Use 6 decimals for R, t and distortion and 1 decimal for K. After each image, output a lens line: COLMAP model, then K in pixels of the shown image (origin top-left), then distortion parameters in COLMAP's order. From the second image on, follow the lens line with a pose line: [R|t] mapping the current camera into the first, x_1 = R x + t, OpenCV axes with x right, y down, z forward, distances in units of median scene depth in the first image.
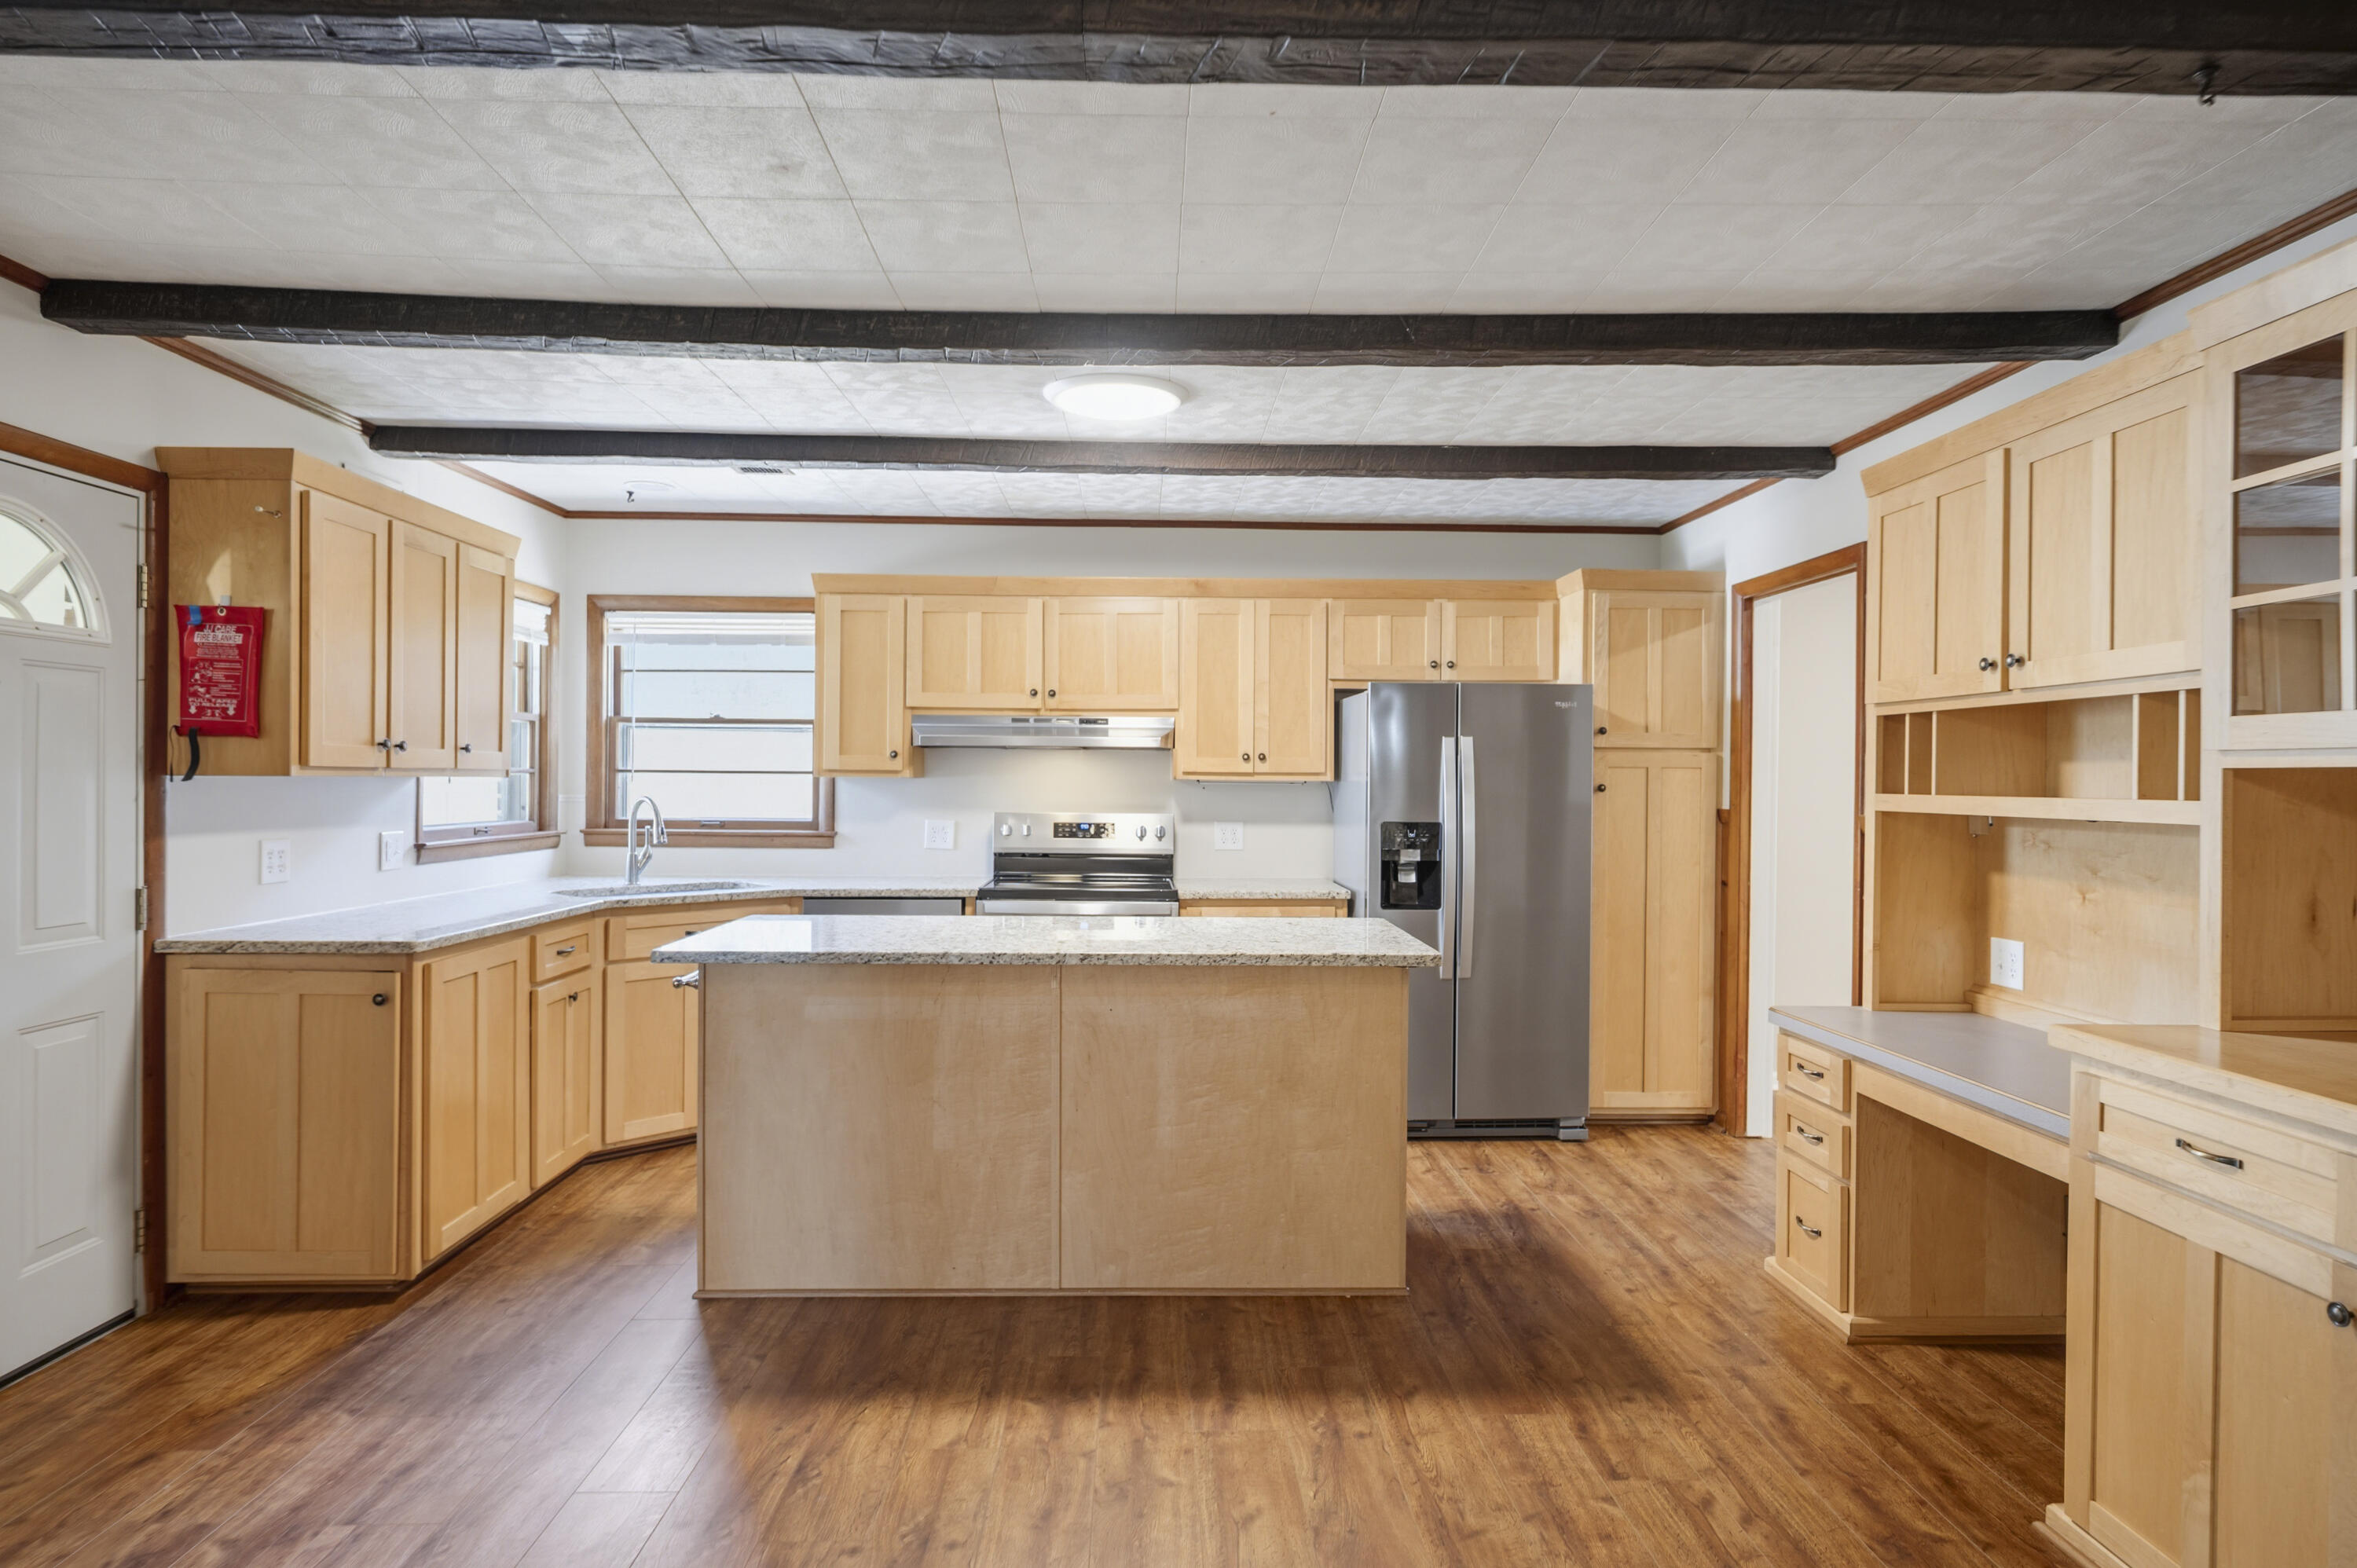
lens RADIAL K [[1289.3, 0, 1184.1], [0, 1289.3, 782.0], [0, 0, 1]] dist [-0.000268, -0.000532]
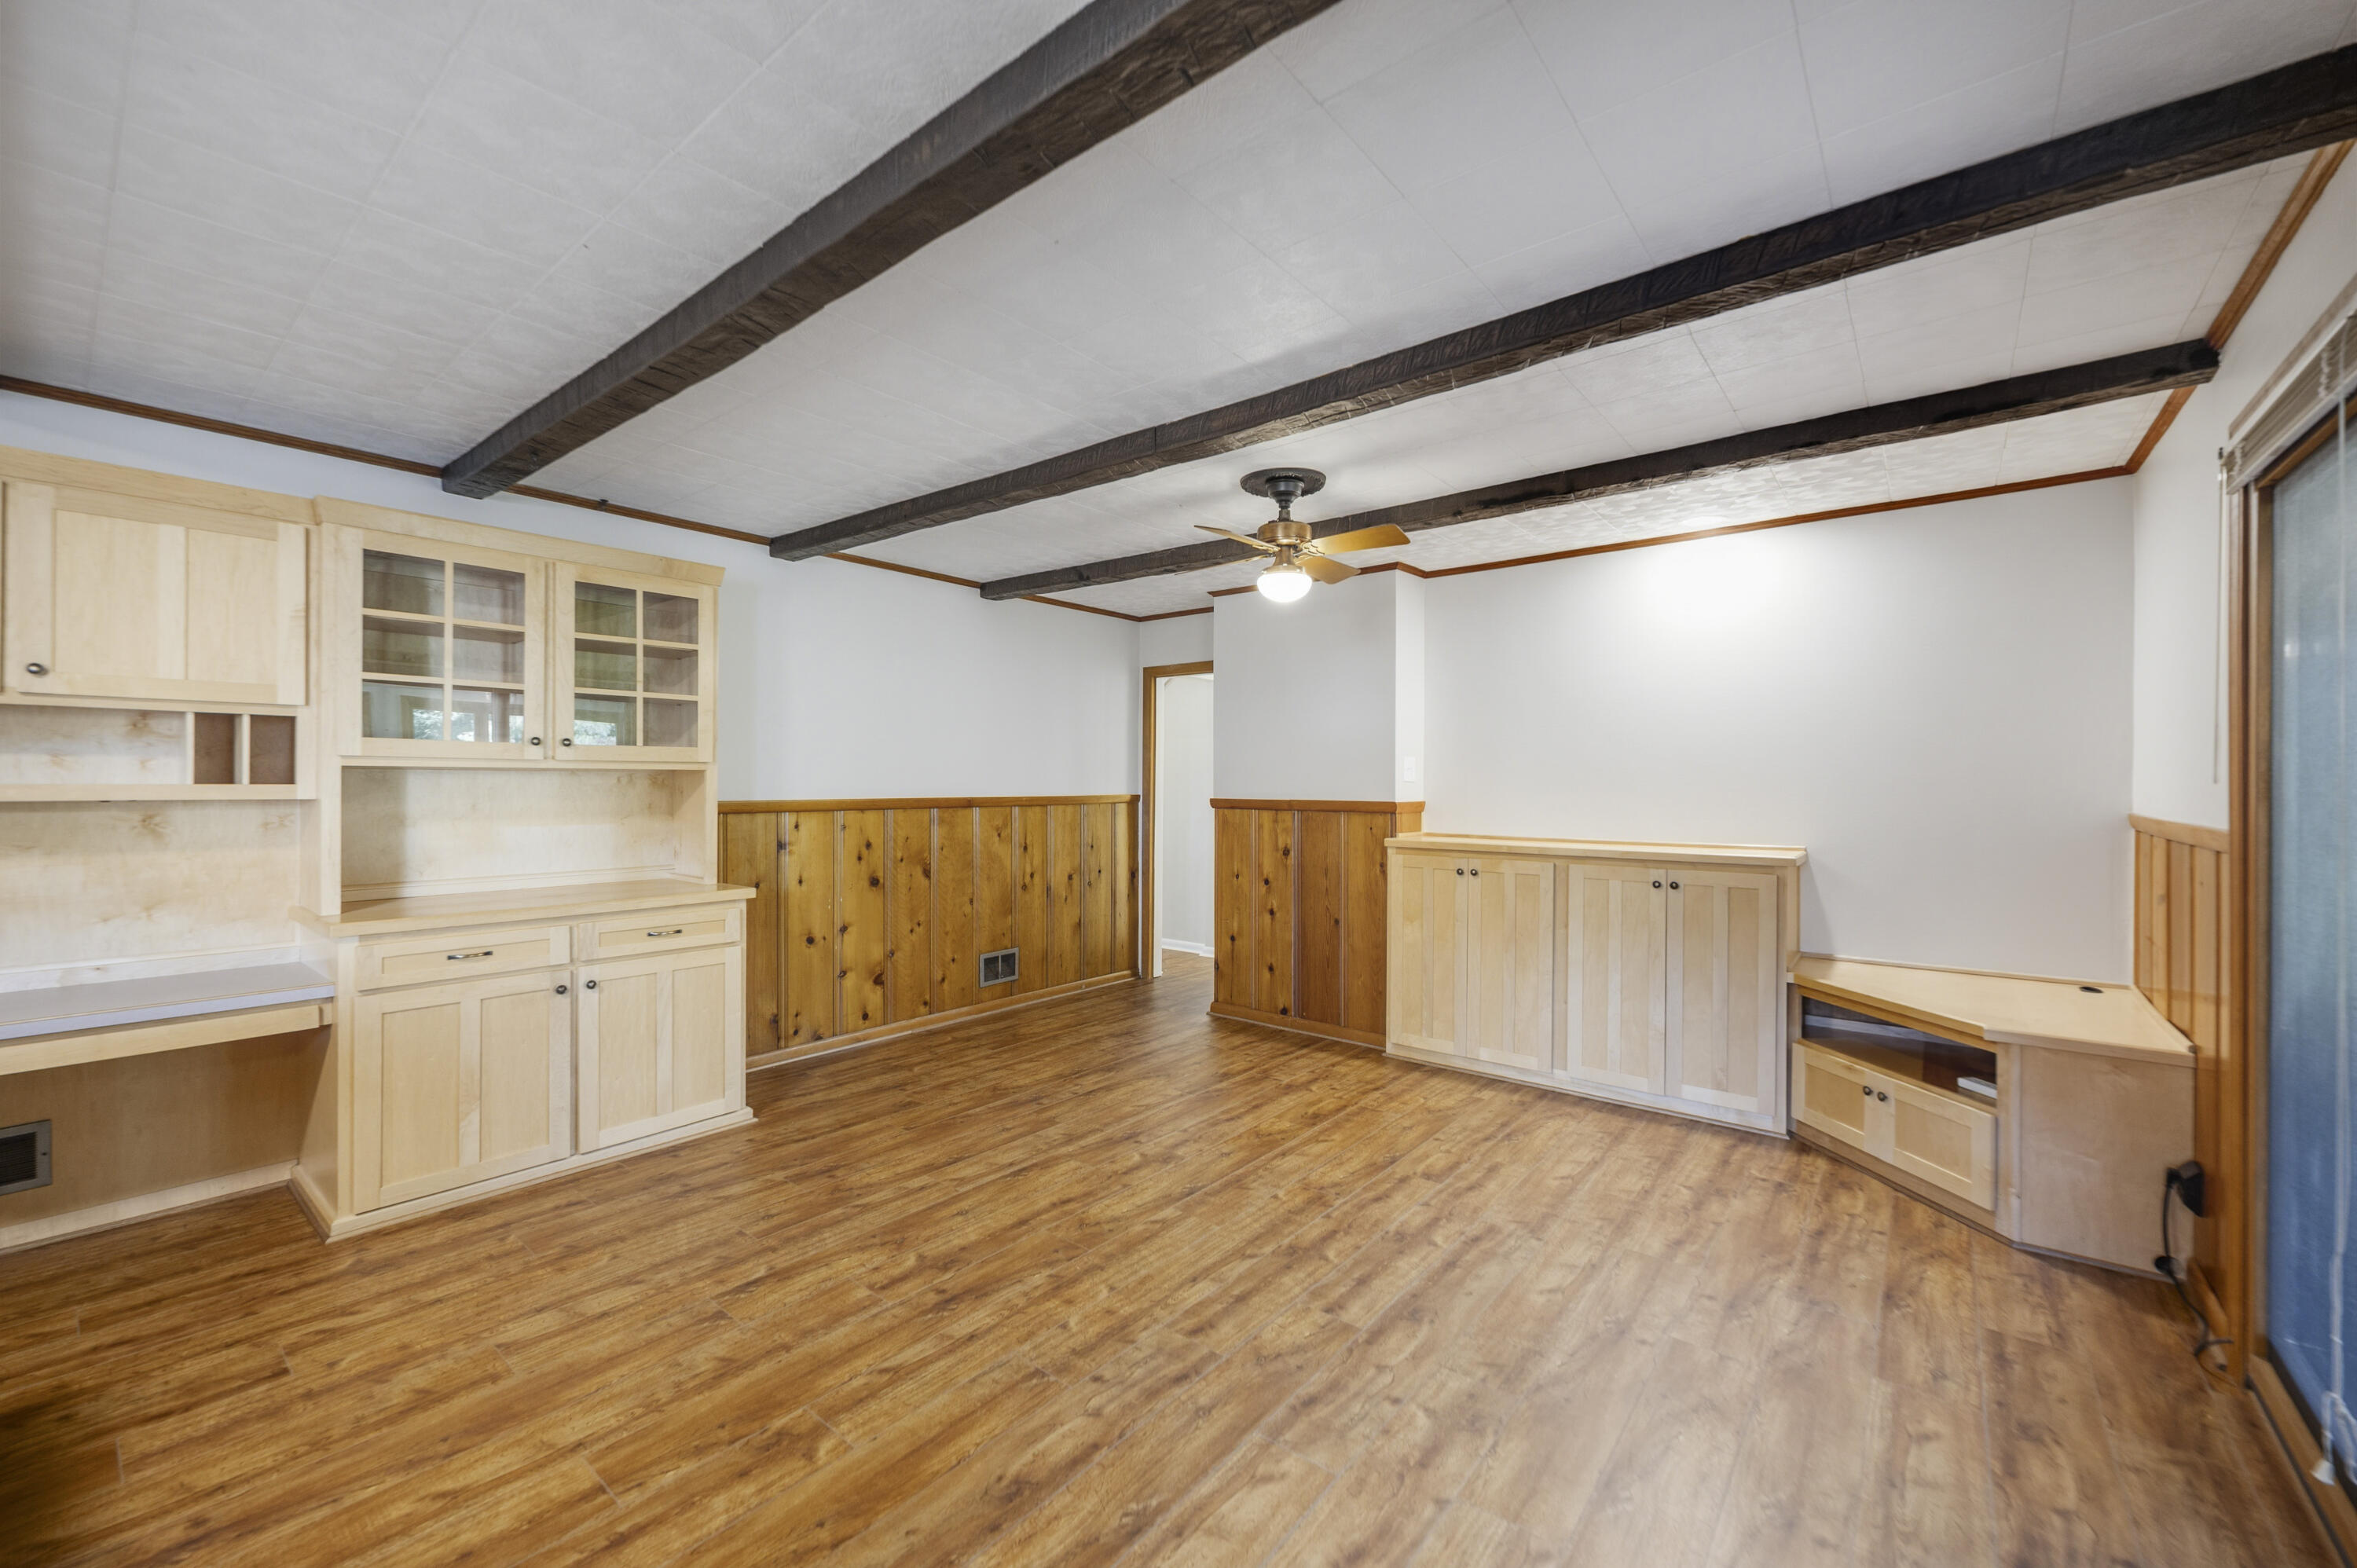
lens RADIAL K [[937.4, 0, 1170.5], [0, 937.4, 781.0], [0, 0, 1]] dist [-0.001979, -0.000221]
pose [[-0.752881, -0.009997, 0.658081, -0.606250], [-0.009218, 0.999947, 0.004645, -0.004026], [-0.658092, -0.002569, -0.752933, 0.822980]]
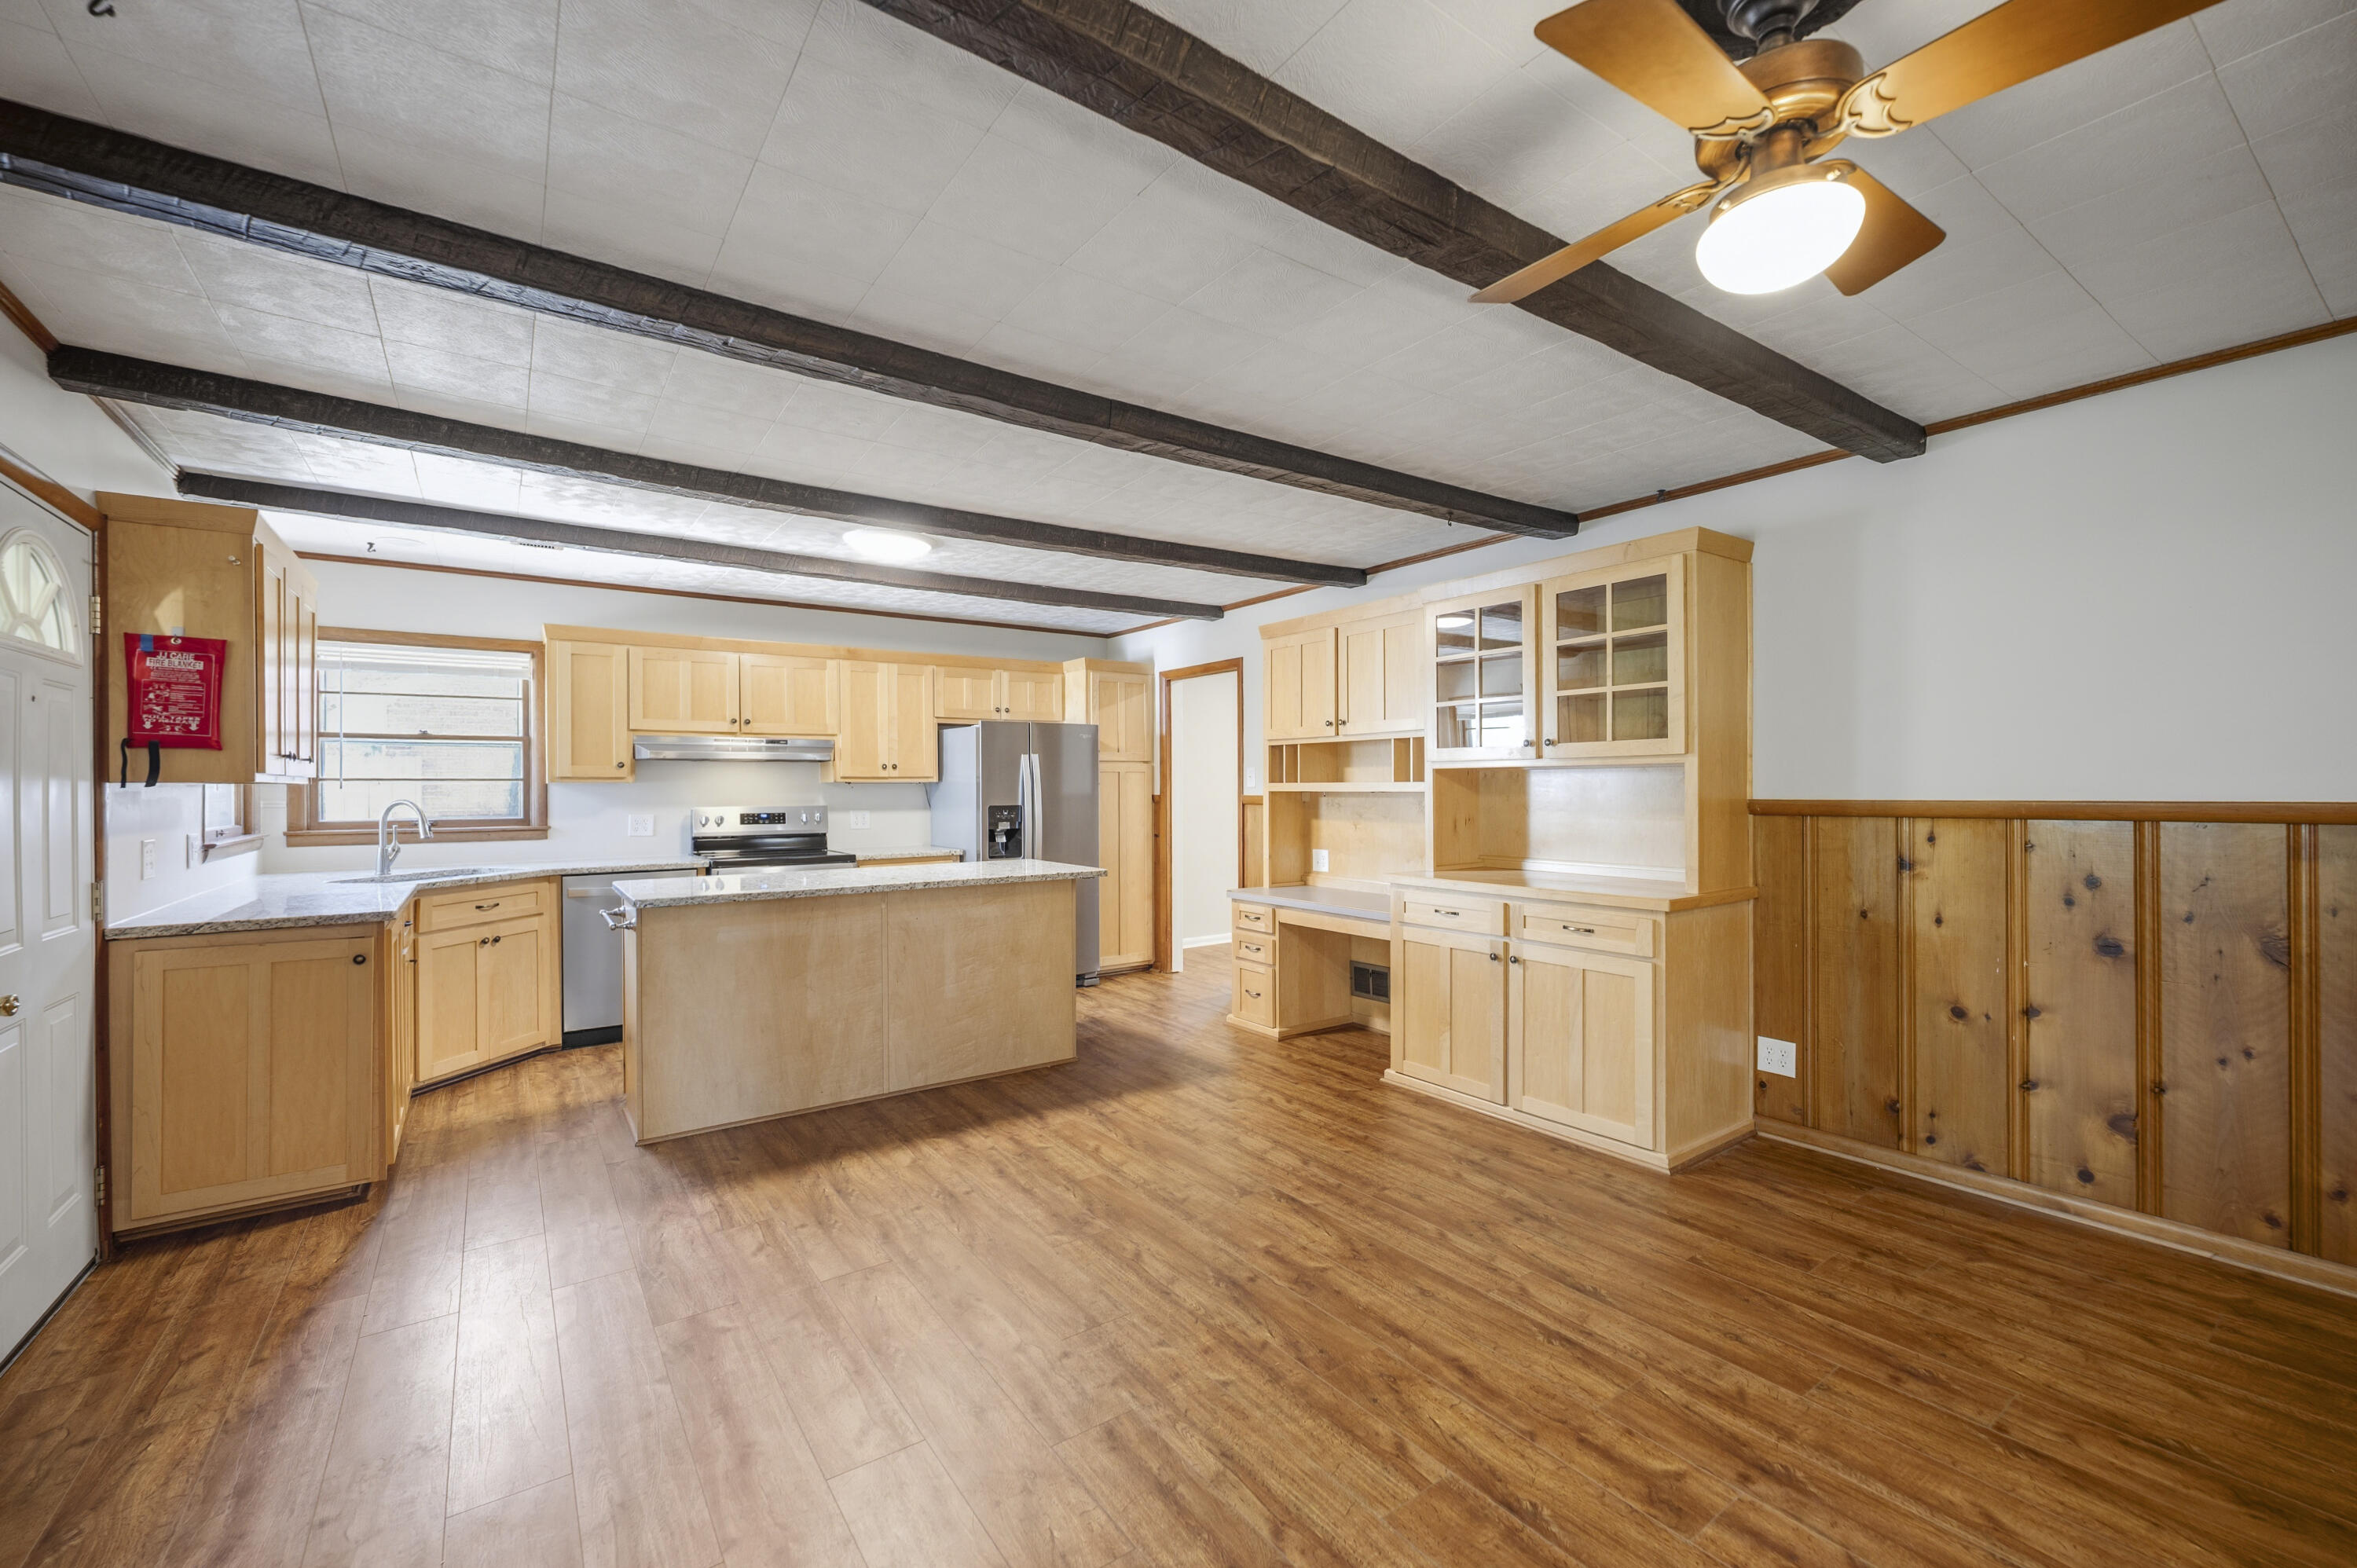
lens RADIAL K [[957.5, 0, 1169.3], [0, 957.5, 785.5], [0, 0, 1]] dist [-0.000418, -0.000024]
pose [[0.835243, -0.012349, 0.549743, -0.459358], [0.013244, 0.999910, 0.002340, 0.007543], [-0.549722, 0.005327, 0.835331, -0.204856]]
